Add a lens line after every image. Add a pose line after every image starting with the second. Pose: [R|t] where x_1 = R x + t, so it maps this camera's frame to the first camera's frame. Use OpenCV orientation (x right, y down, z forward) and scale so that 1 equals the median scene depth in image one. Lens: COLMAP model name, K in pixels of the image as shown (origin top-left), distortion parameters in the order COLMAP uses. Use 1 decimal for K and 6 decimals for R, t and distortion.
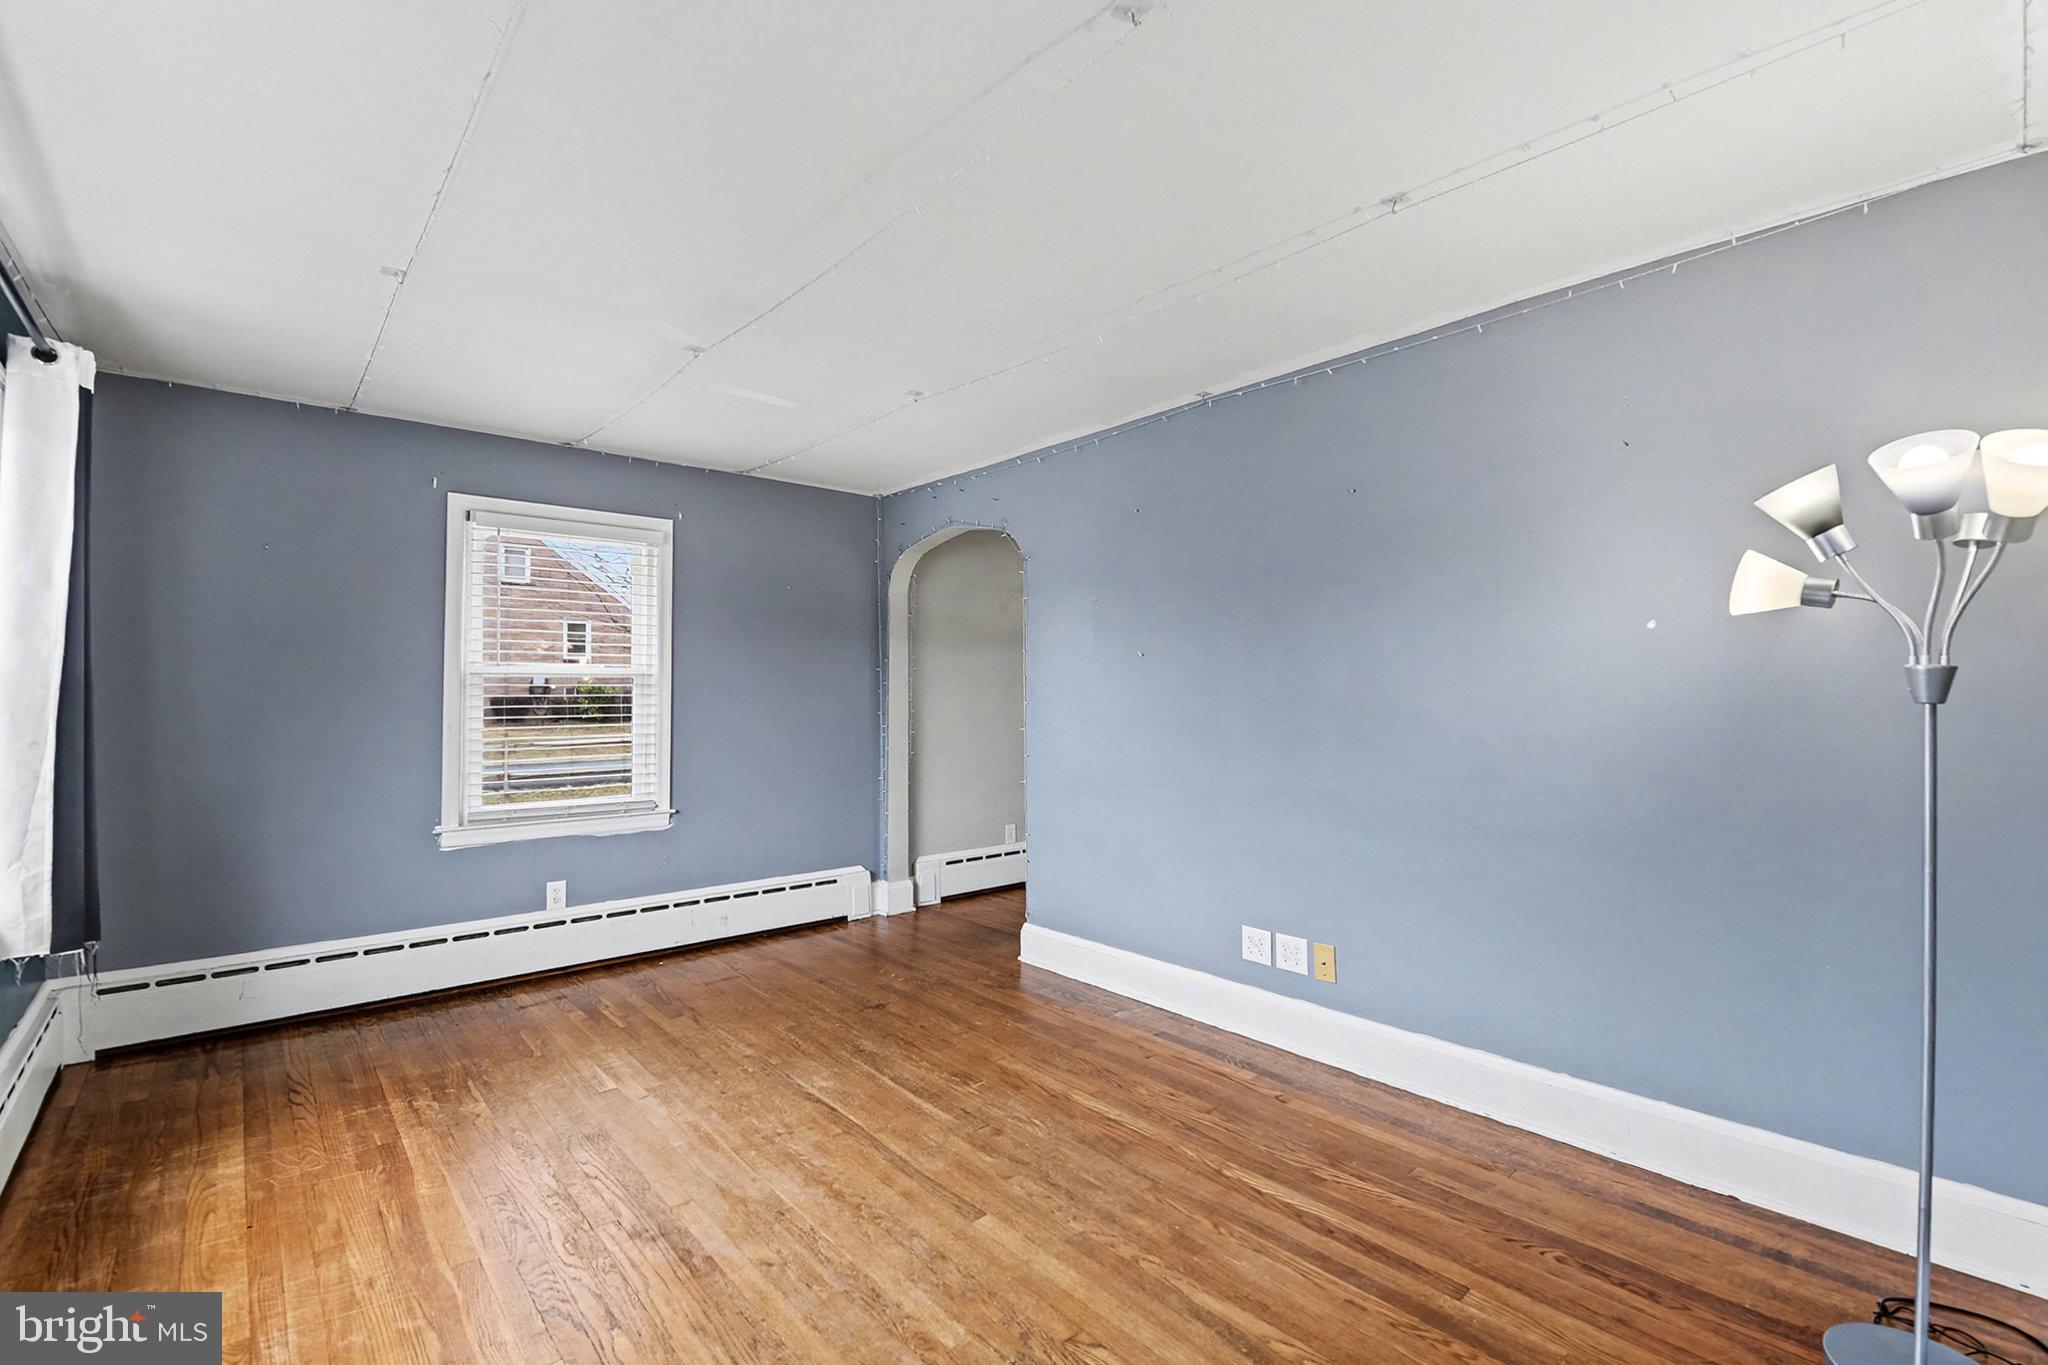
lens RADIAL K [[910.1, 0, 1030.0], [0, 910.1, 692.8], [0, 0, 1]] dist [0.000897, -0.012339]
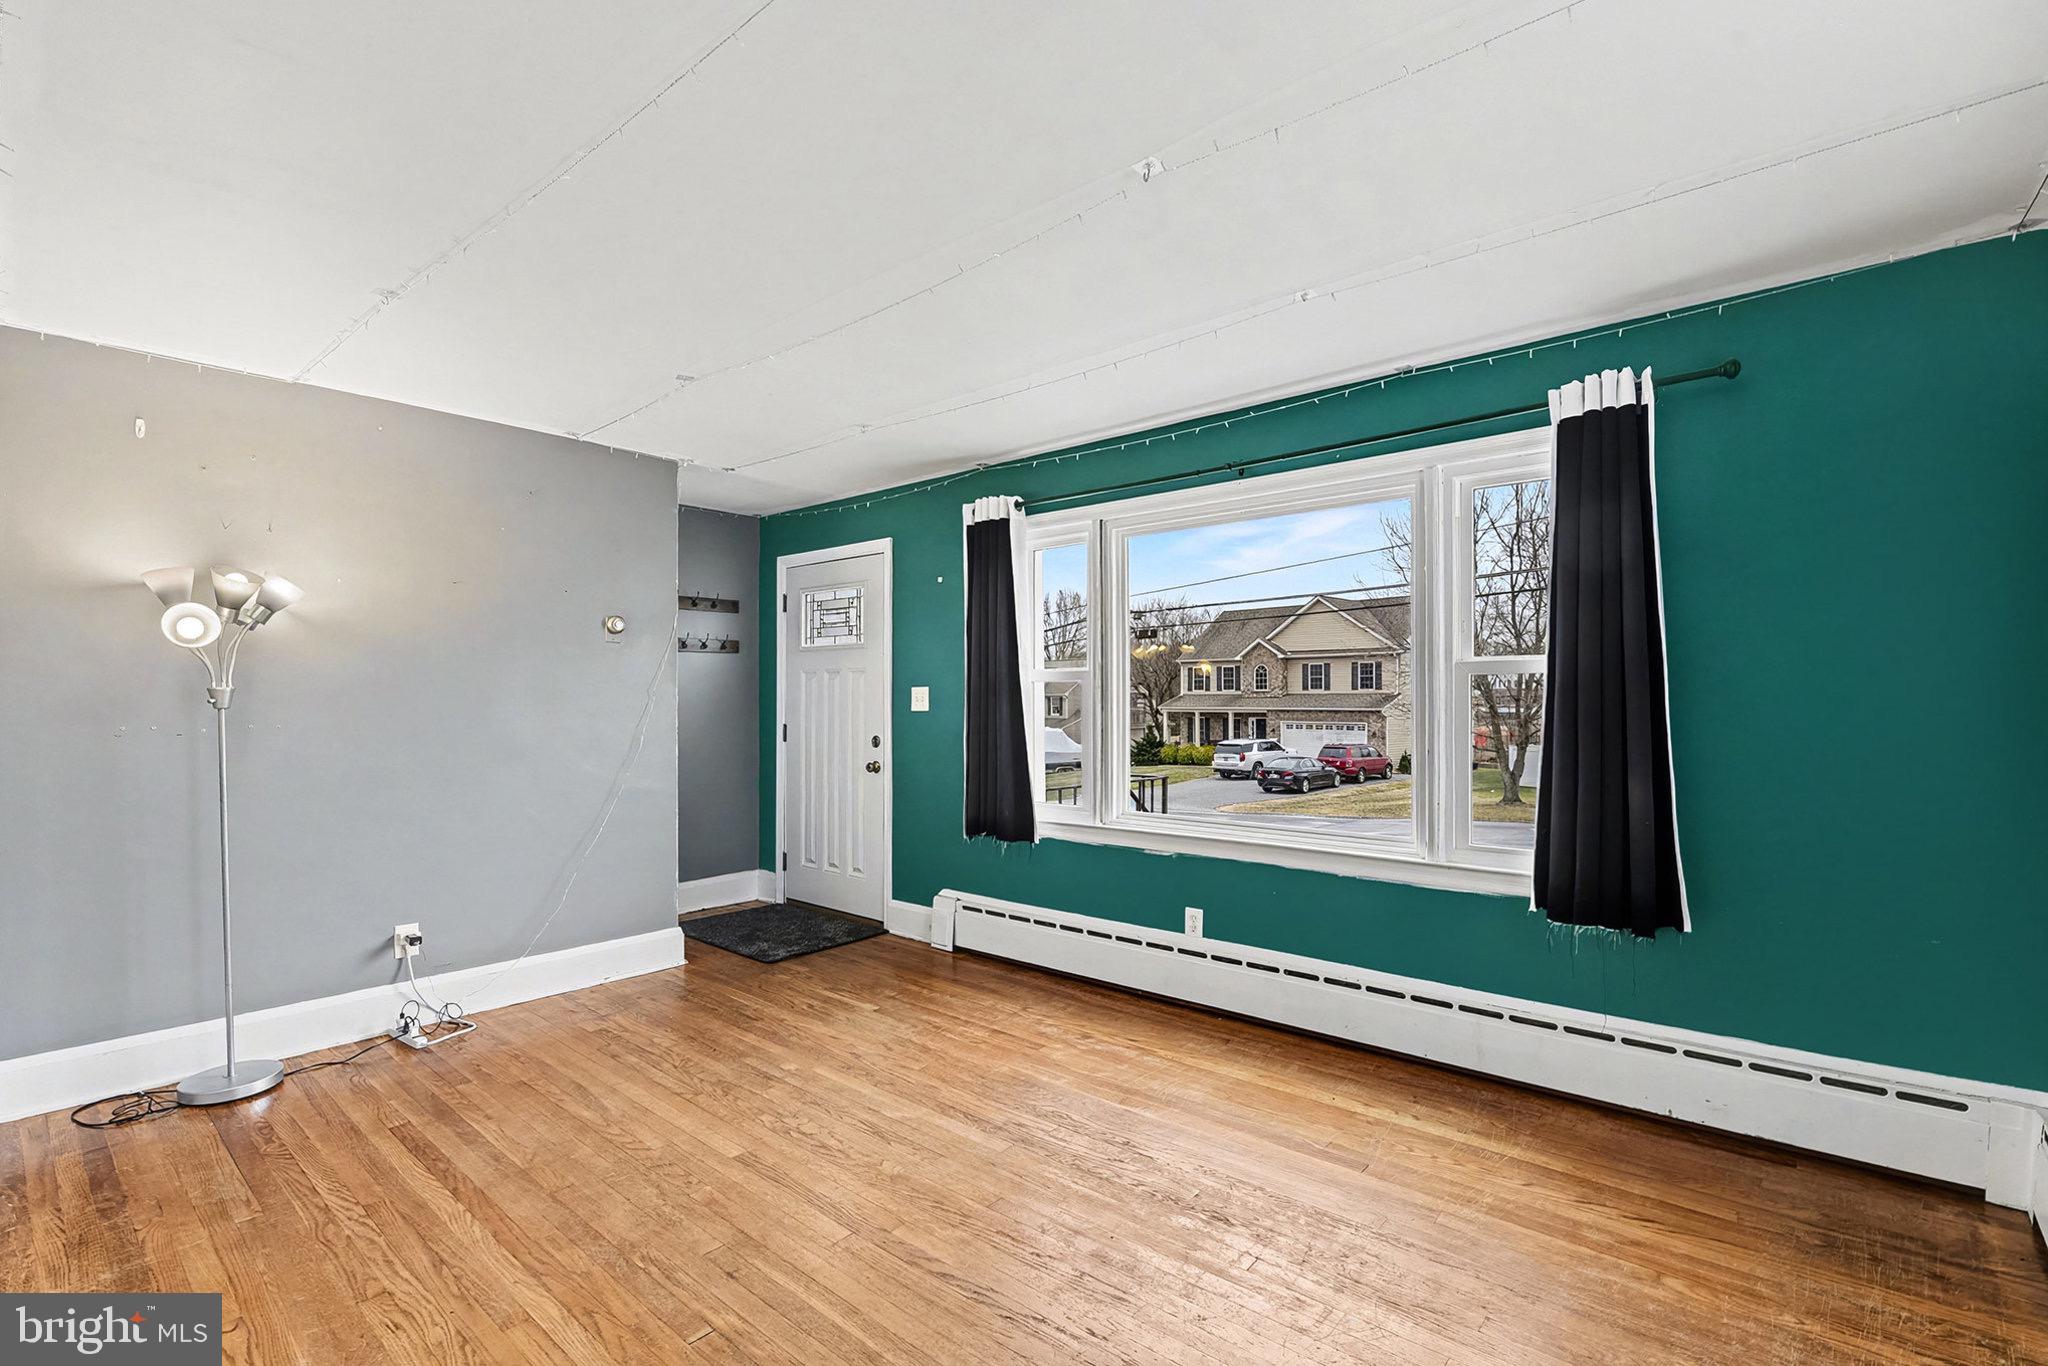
lens RADIAL K [[910.1, 0, 1030.0], [0, 910.1, 693.3], [0, 0, 1]] dist [0.000897, -0.012339]
pose [[-0.989326, 0.004155, -0.145658, -0.228467], [0.005314, 0.999957, -0.007568, 0.003185], [0.145620, -0.008261, -0.989306, 1.985794]]
